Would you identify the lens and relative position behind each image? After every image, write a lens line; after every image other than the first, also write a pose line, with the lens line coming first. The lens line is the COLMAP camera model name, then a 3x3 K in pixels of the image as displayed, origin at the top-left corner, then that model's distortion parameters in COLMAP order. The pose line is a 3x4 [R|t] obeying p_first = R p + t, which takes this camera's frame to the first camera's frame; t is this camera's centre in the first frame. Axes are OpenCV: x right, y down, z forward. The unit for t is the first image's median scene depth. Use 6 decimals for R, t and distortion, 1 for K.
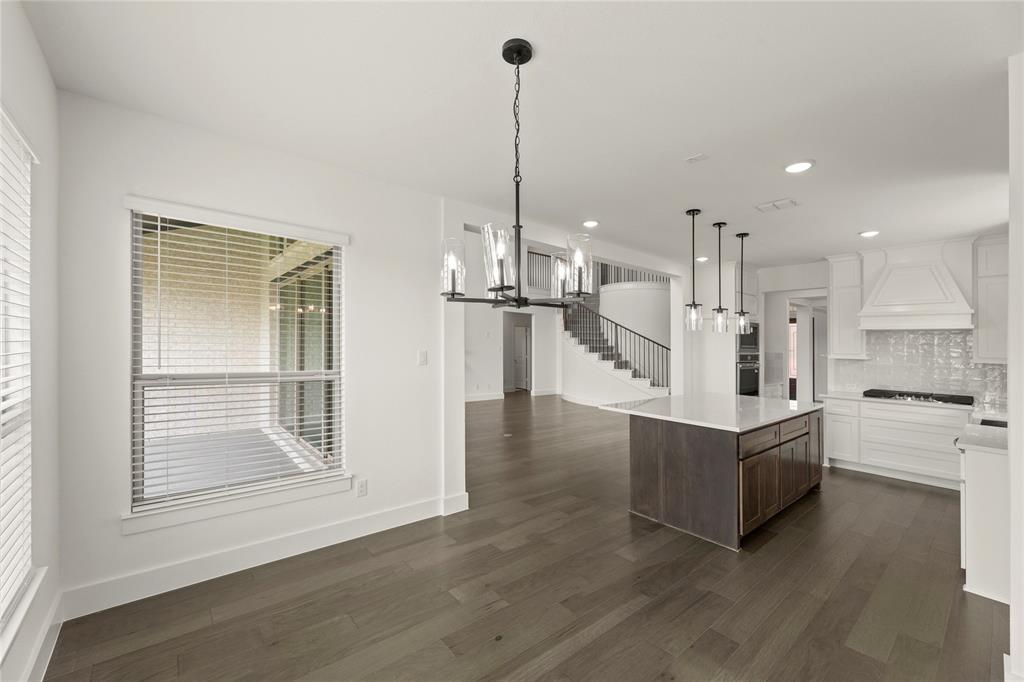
lens RADIAL K [[429.3, 0, 481.6], [0, 429.3, 333.3], [0, 0, 1]] dist [0.002172, 0.000331]
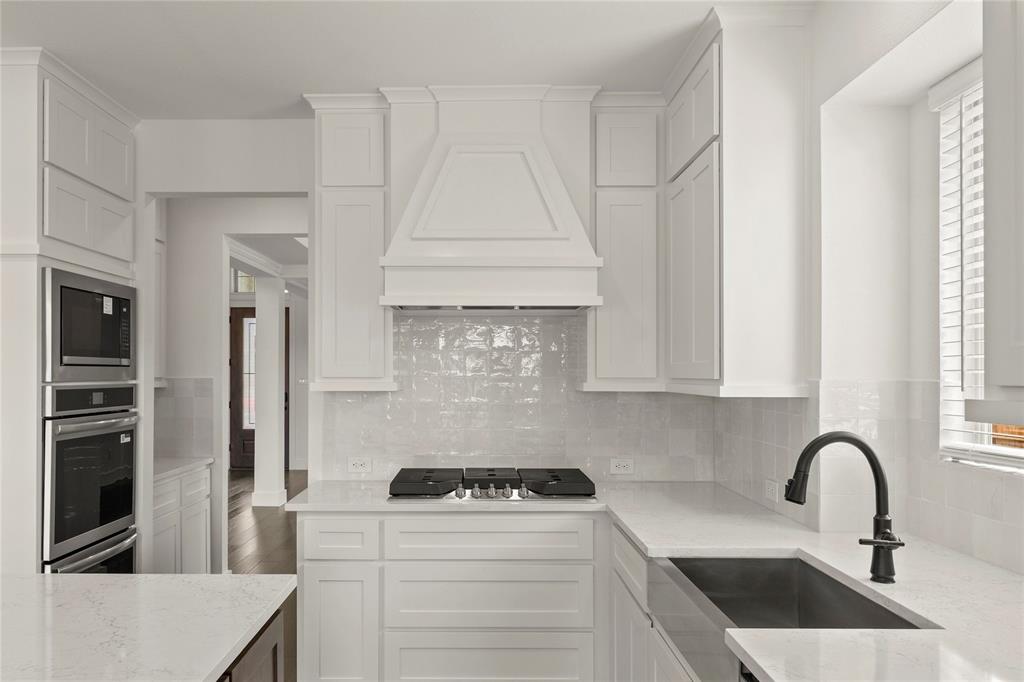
lens RADIAL K [[795.1, 0, 511.0], [0, 795.1, 356.7], [0, 0, 1]] dist [0.001906, 0.001086]
pose [[0.600156, 0.000543, 0.799883, 0.409714], [-0.007091, 0.999964, 0.004641, 0.027597], [-0.799852, -0.008458, 0.600138, 0.509787]]
